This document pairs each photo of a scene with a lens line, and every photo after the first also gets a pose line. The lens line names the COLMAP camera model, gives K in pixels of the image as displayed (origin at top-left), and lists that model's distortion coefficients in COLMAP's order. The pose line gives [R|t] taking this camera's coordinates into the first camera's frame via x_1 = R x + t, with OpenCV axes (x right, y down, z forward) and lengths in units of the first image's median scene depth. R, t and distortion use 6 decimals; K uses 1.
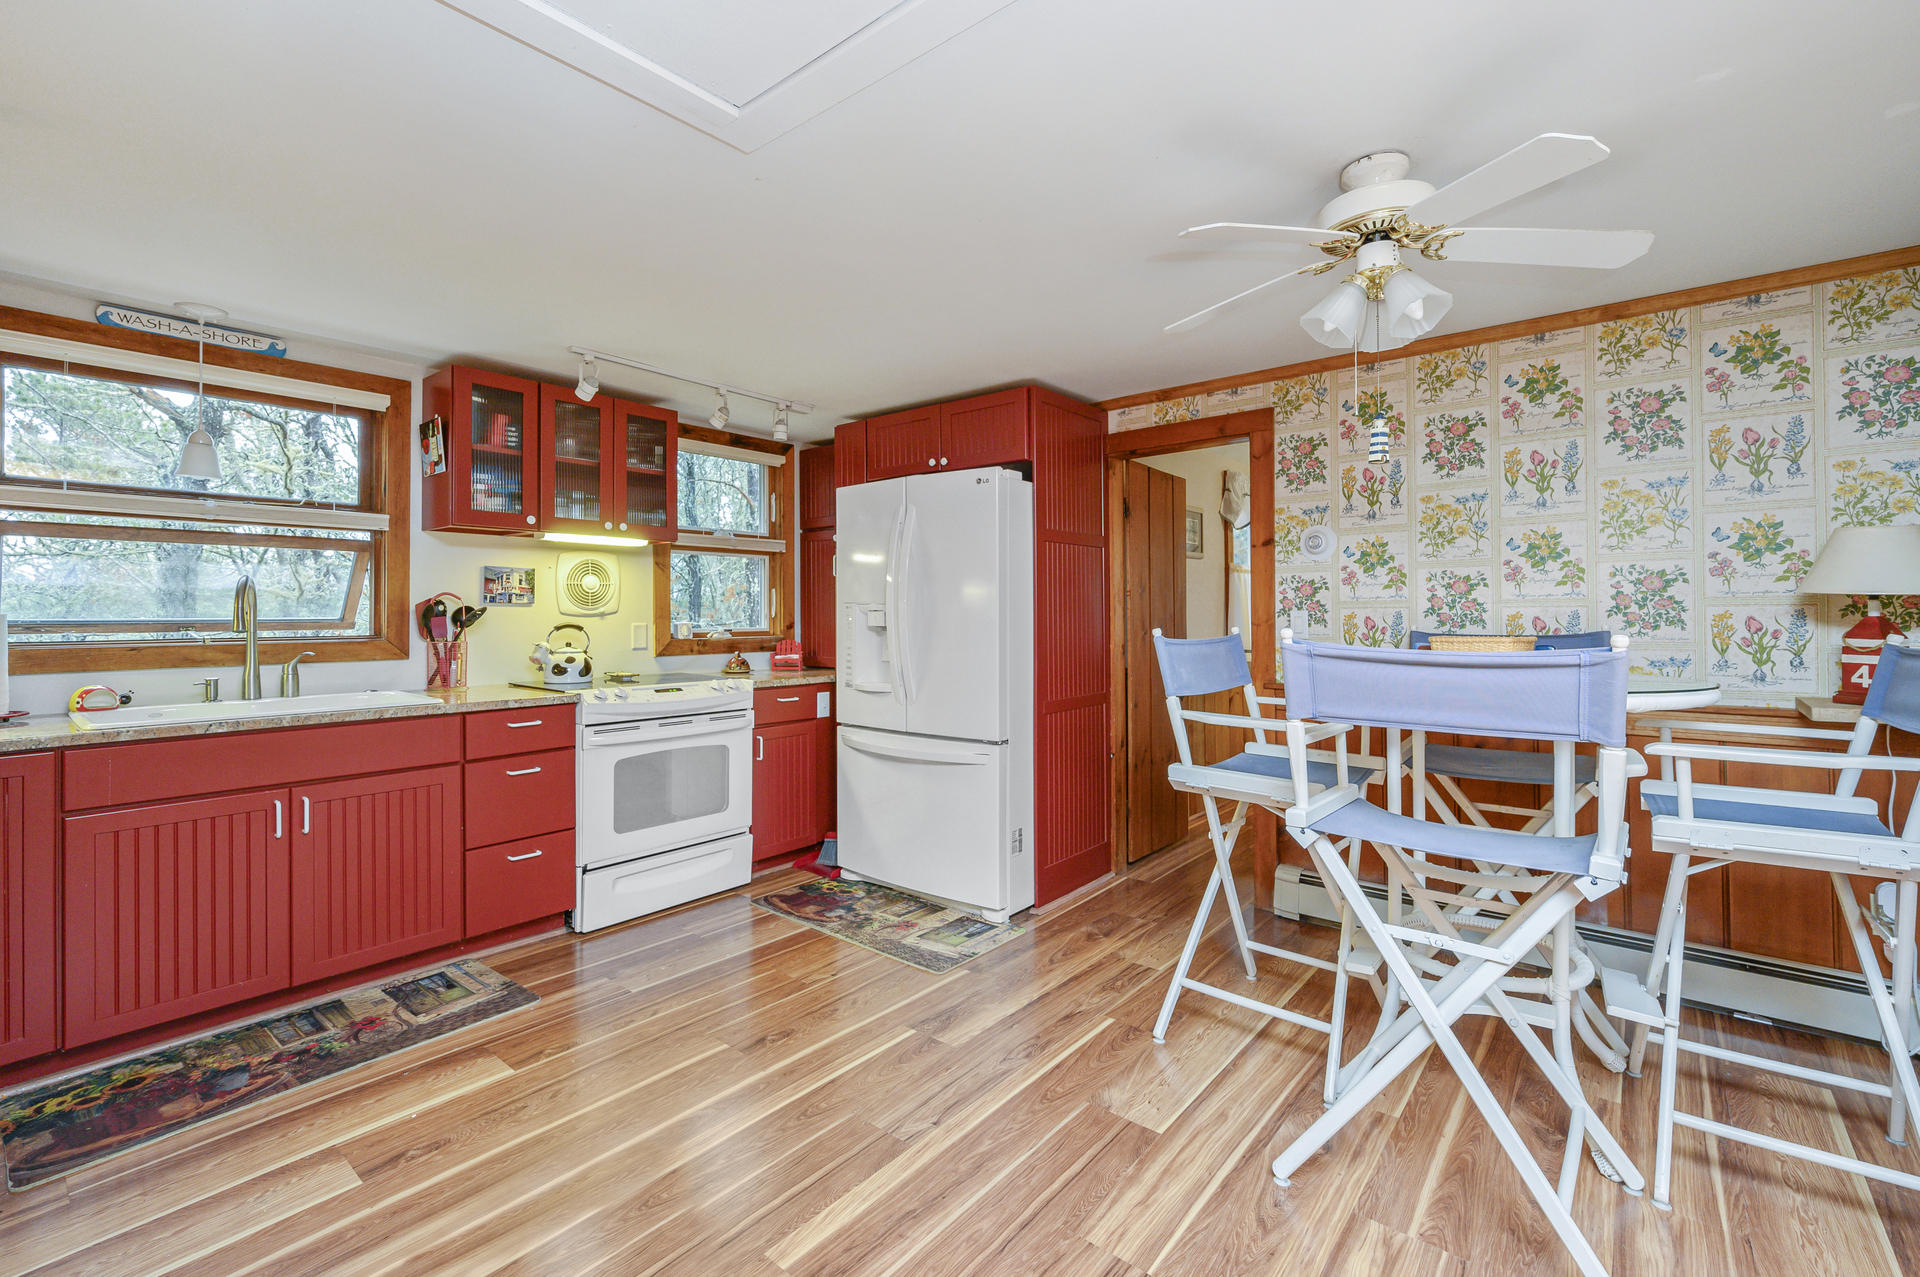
lens RADIAL K [[834.6, 0, 962.4], [0, 834.6, 606.5], [0, 0, 1]] dist [-0.001284, -0.000084]
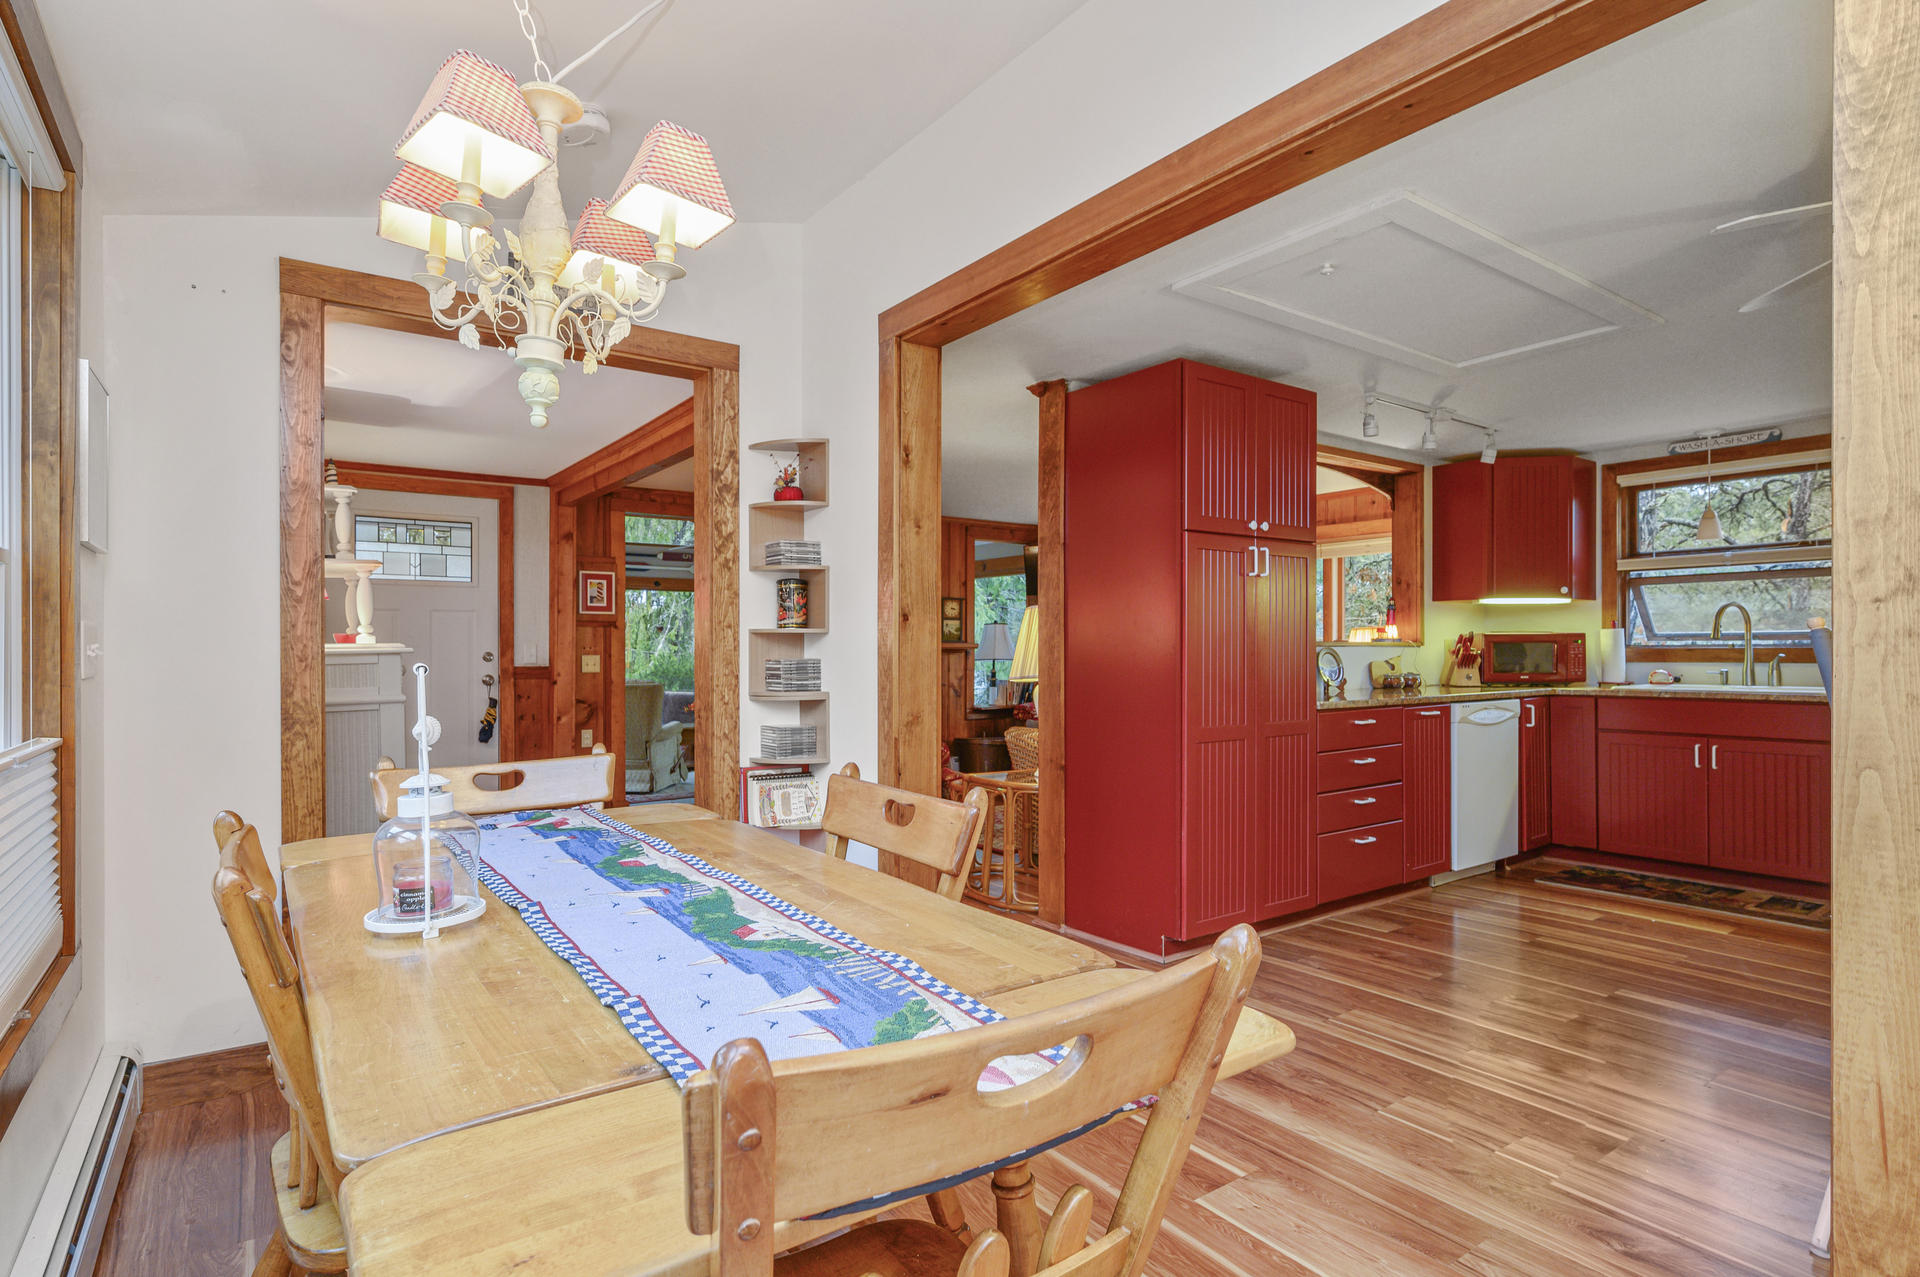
lens RADIAL K [[967.3, 0, 968.3], [0, 967.3, 648.6], [0, 0, 1]] dist [-0.002571, -0.000454]
pose [[-0.253480, 0.001493, -0.967340, 0.993397], [0.011852, 0.999929, -0.001562, 0.029504], [0.967268, -0.011861, -0.253479, 0.099519]]
